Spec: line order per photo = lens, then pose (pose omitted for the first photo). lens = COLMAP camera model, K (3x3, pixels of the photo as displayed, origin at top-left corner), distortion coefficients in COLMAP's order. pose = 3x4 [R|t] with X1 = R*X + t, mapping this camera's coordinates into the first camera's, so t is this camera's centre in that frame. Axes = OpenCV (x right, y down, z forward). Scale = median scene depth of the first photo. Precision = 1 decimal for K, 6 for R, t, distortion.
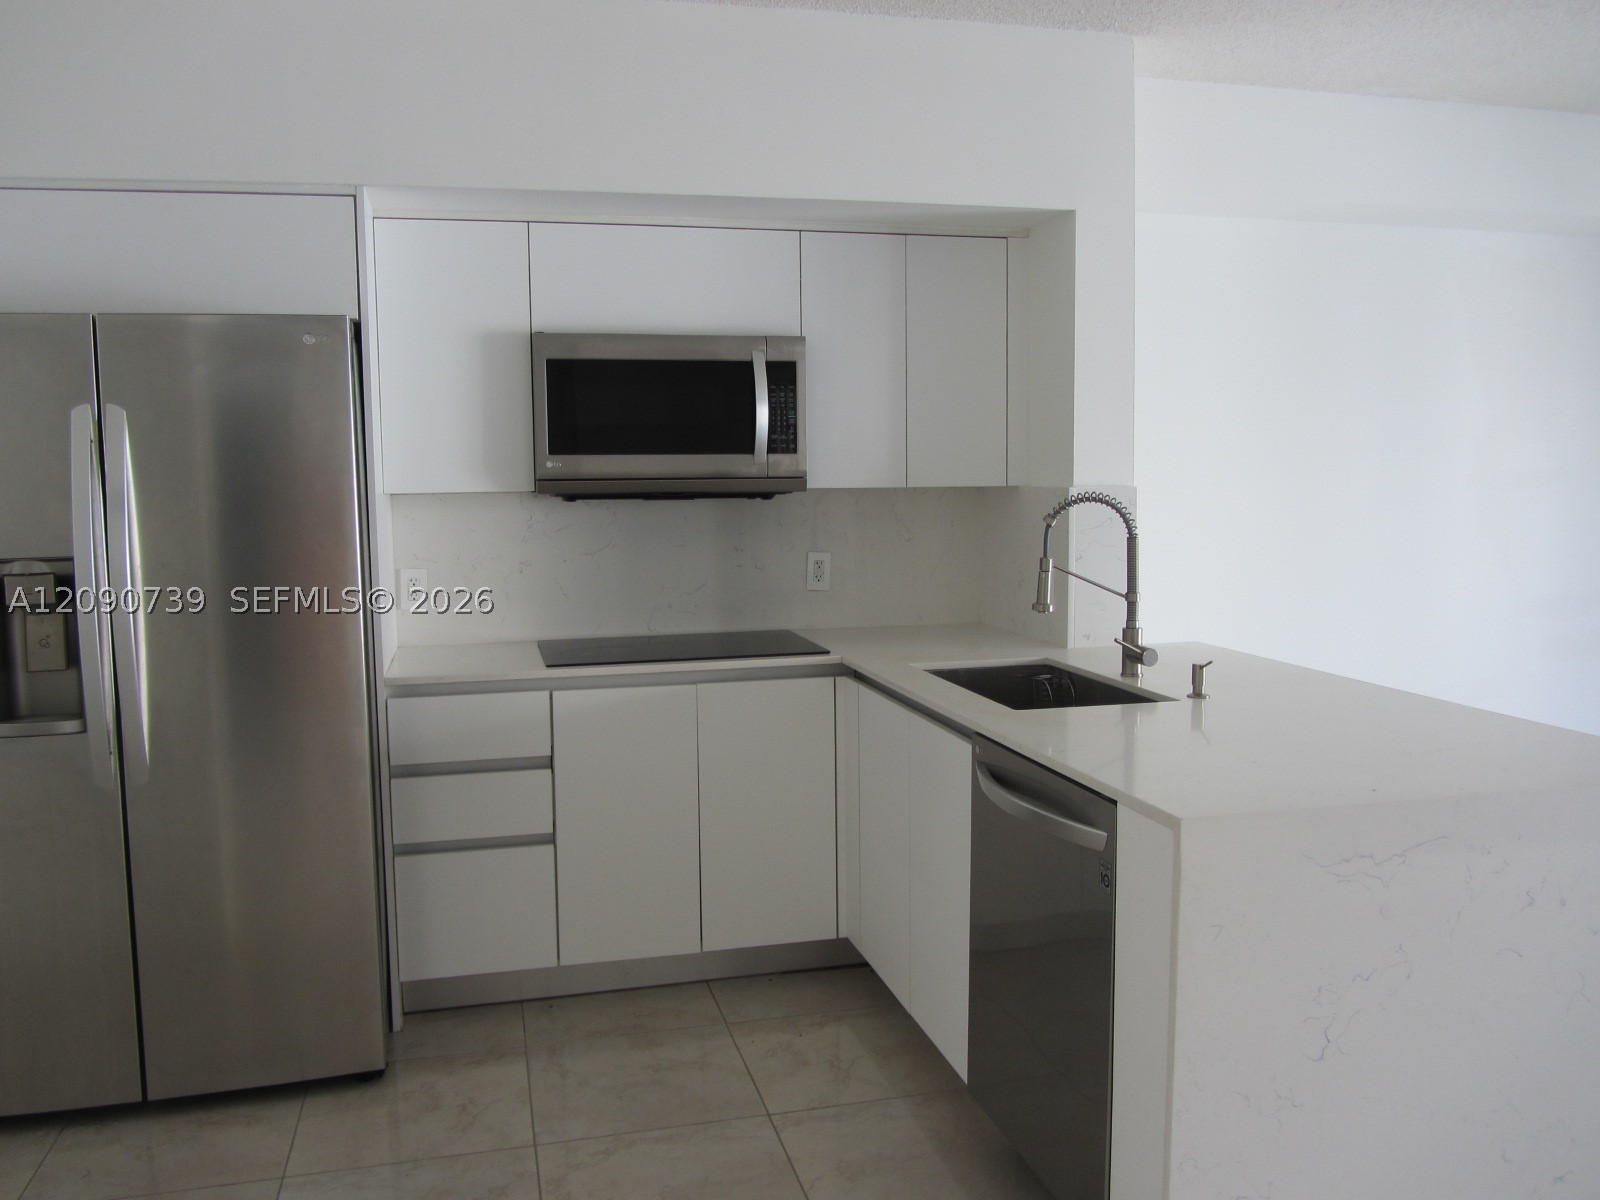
lens RADIAL K [[1316.5, 0, 800.2], [0, 1316.5, 602.1], [0, 0, 1]] dist [-0.022151, -0.008570]
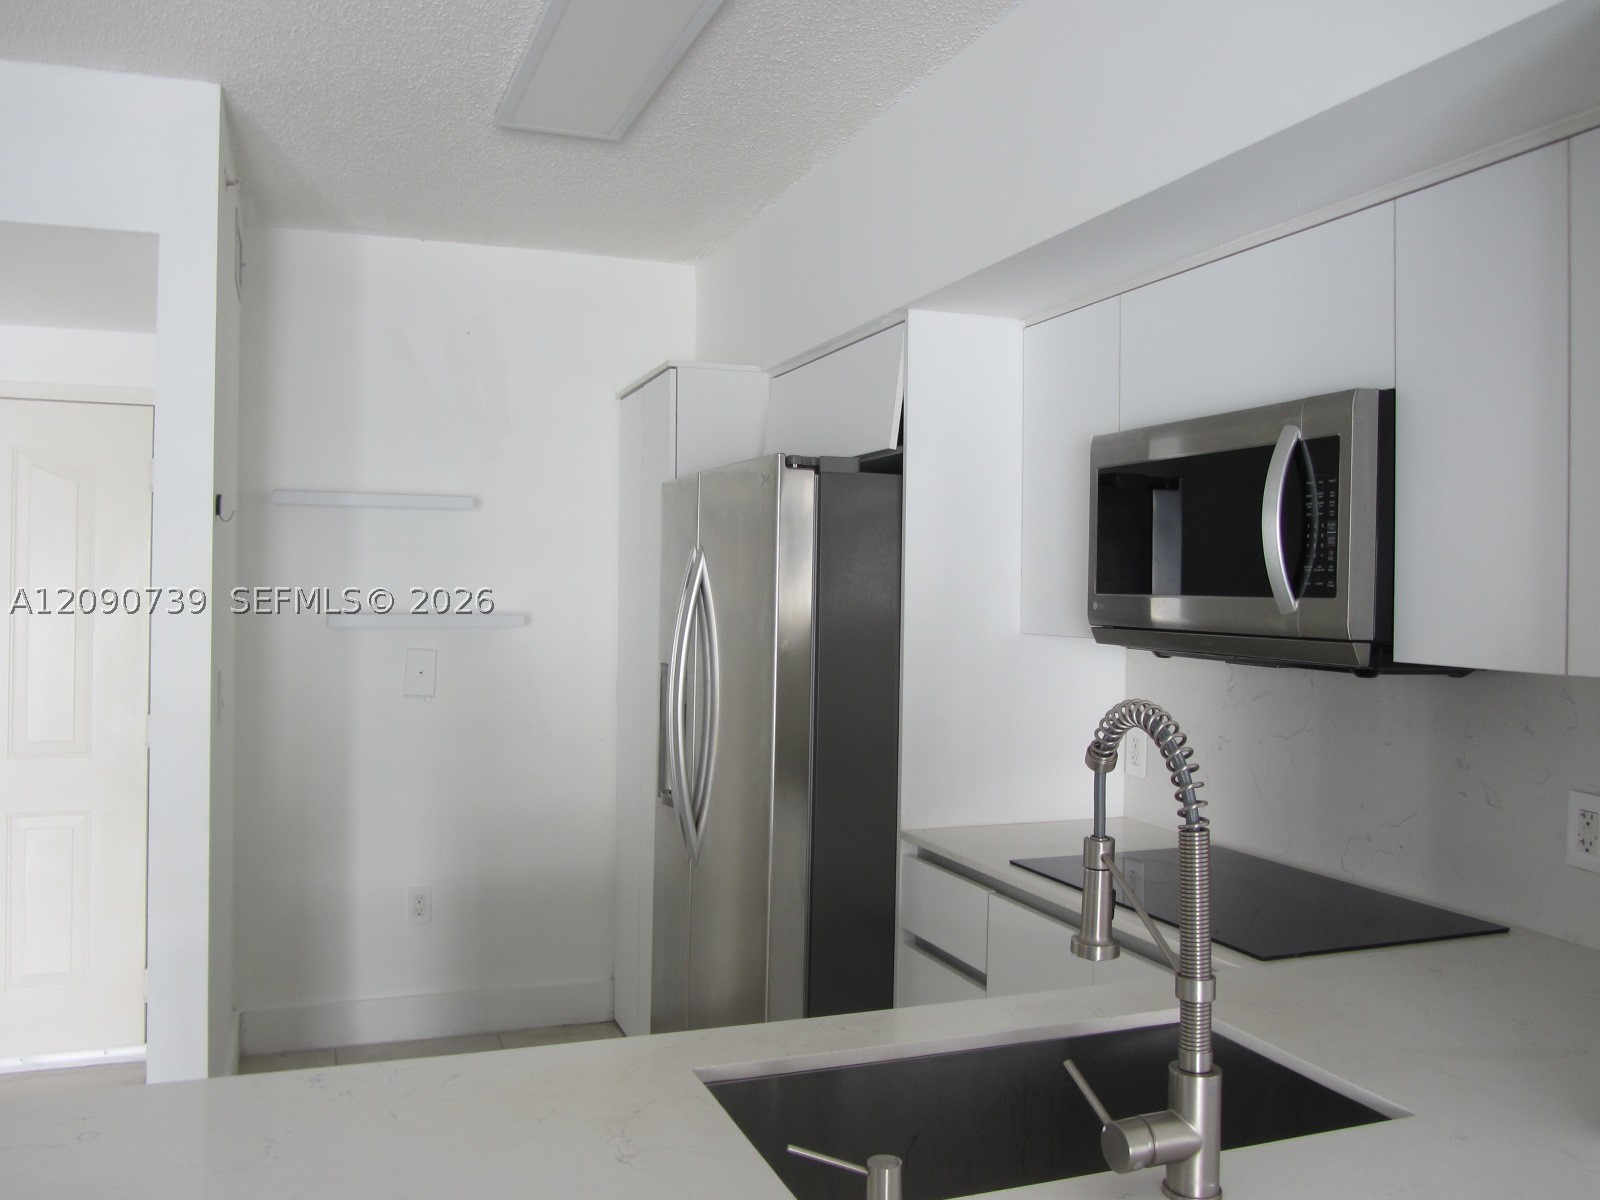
lens RADIAL K [[1316.5, 0, 800.0], [0, 1316.5, 594.3], [0, 0, 1]] dist [-0.022151, -0.008570]
pose [[0.117620, 0.015491, -0.992938, 0.525928], [-0.111967, 0.993709, 0.002240, -0.090540], [0.986726, 0.110913, 0.118614, 0.712019]]
